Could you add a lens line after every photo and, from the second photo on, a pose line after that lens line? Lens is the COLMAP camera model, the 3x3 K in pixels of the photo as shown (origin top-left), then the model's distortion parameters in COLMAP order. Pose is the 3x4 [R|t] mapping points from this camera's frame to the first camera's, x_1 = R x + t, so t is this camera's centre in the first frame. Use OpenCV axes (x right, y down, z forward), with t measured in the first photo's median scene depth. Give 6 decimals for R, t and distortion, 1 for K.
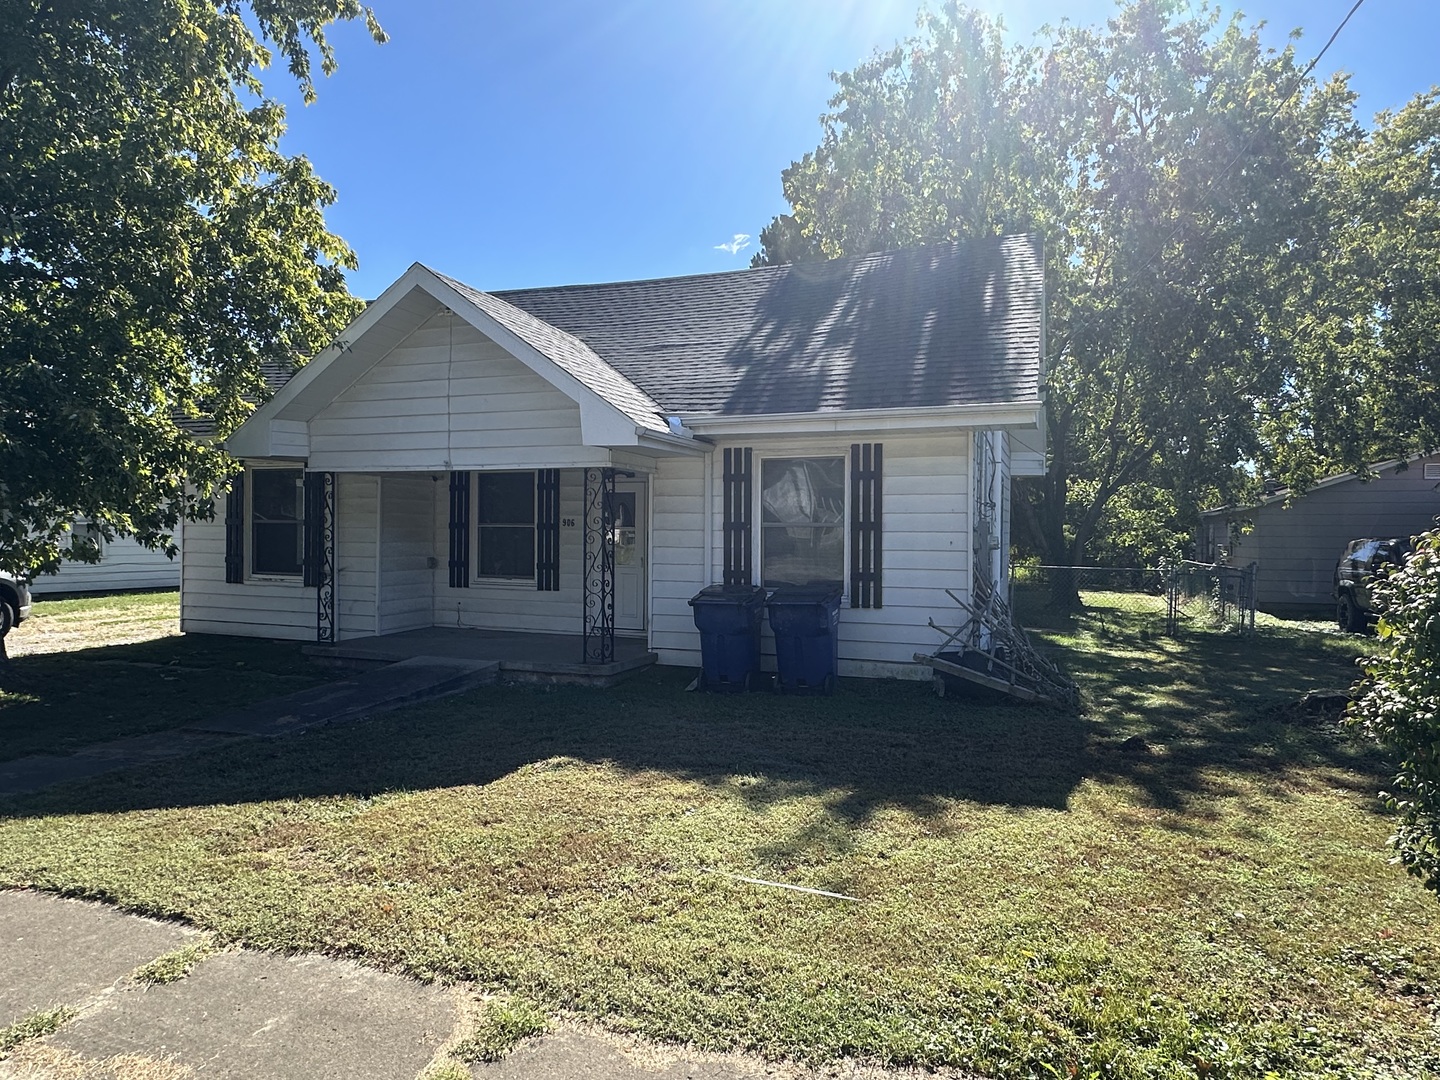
lens RADIAL K [[928.1, 0, 720.0], [0, 928.1, 540.0], [0, 0, 1]] dist [-0.000702, 0.000280]
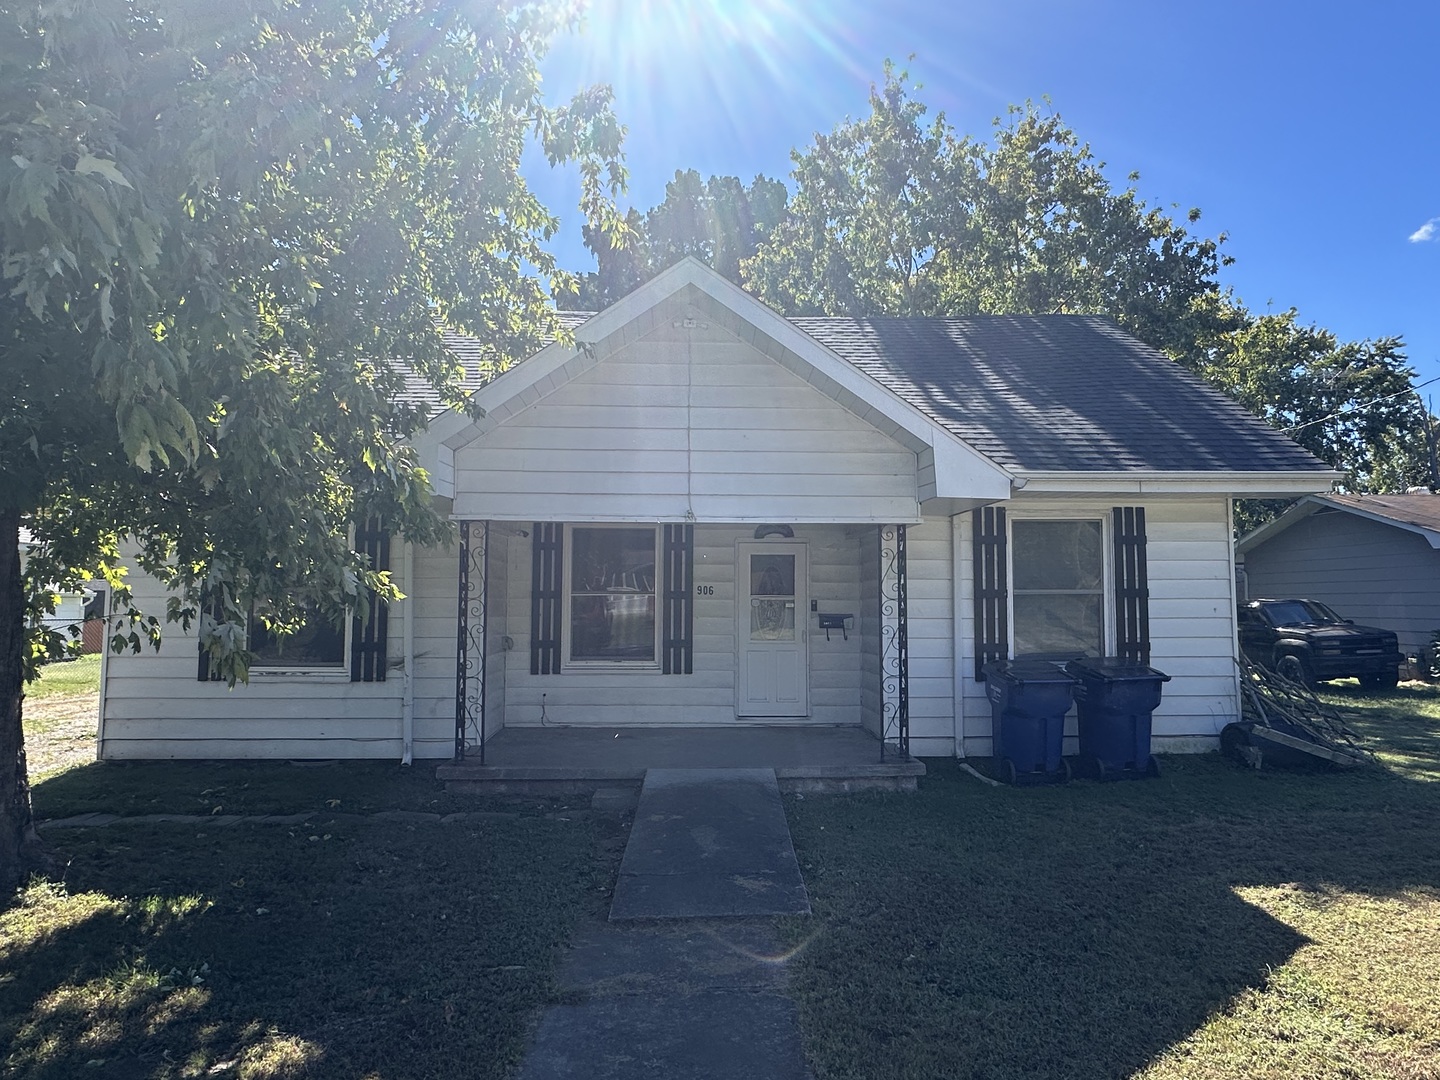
lens RADIAL K [[928.1, 0, 720.0], [0, 928.1, 540.0], [0, 0, 1]] dist [-0.000702, 0.000280]
pose [[0.912388, 0.019651, 0.408854, -0.542017], [0.009427, 0.997573, -0.068986, -0.006718], [-0.409217, 0.066796, 0.909989, 0.265485]]
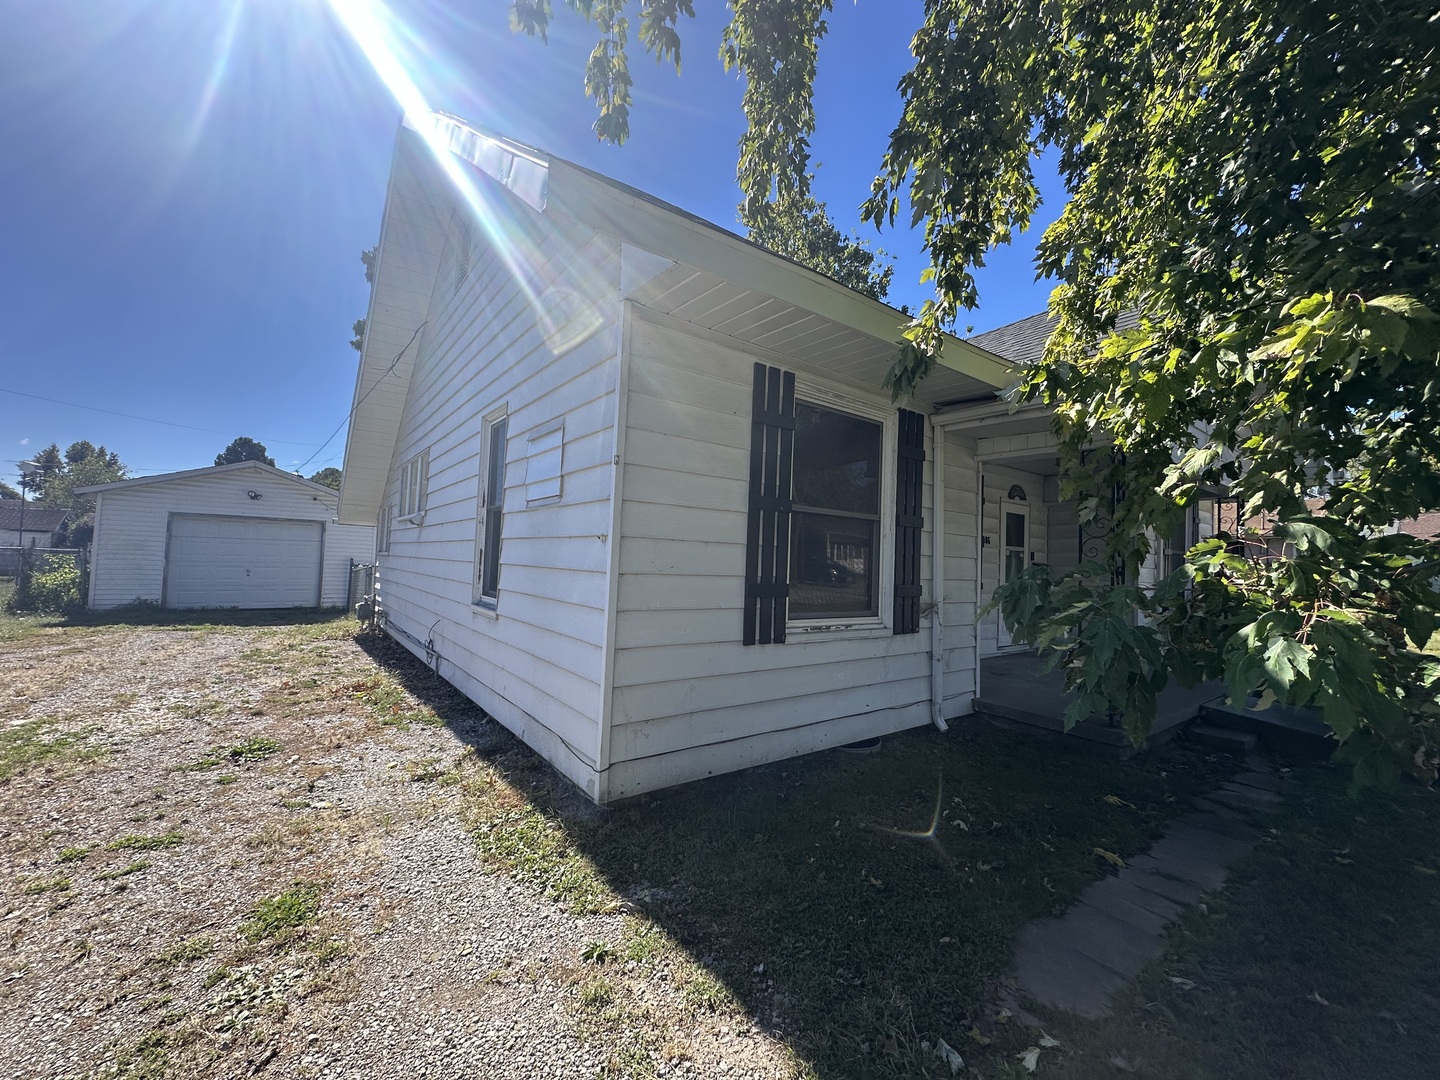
lens RADIAL K [[566.6, 0, 720.0], [0, 566.6, 540.0], [0, 0, 1]] dist [-0.000595, -0.000017]
pose [[0.518225, 0.038433, 0.854381, -0.886657], [-0.029648, 0.999197, -0.026965, 0.006750], [-0.854731, -0.011357, 0.518948, 1.026935]]
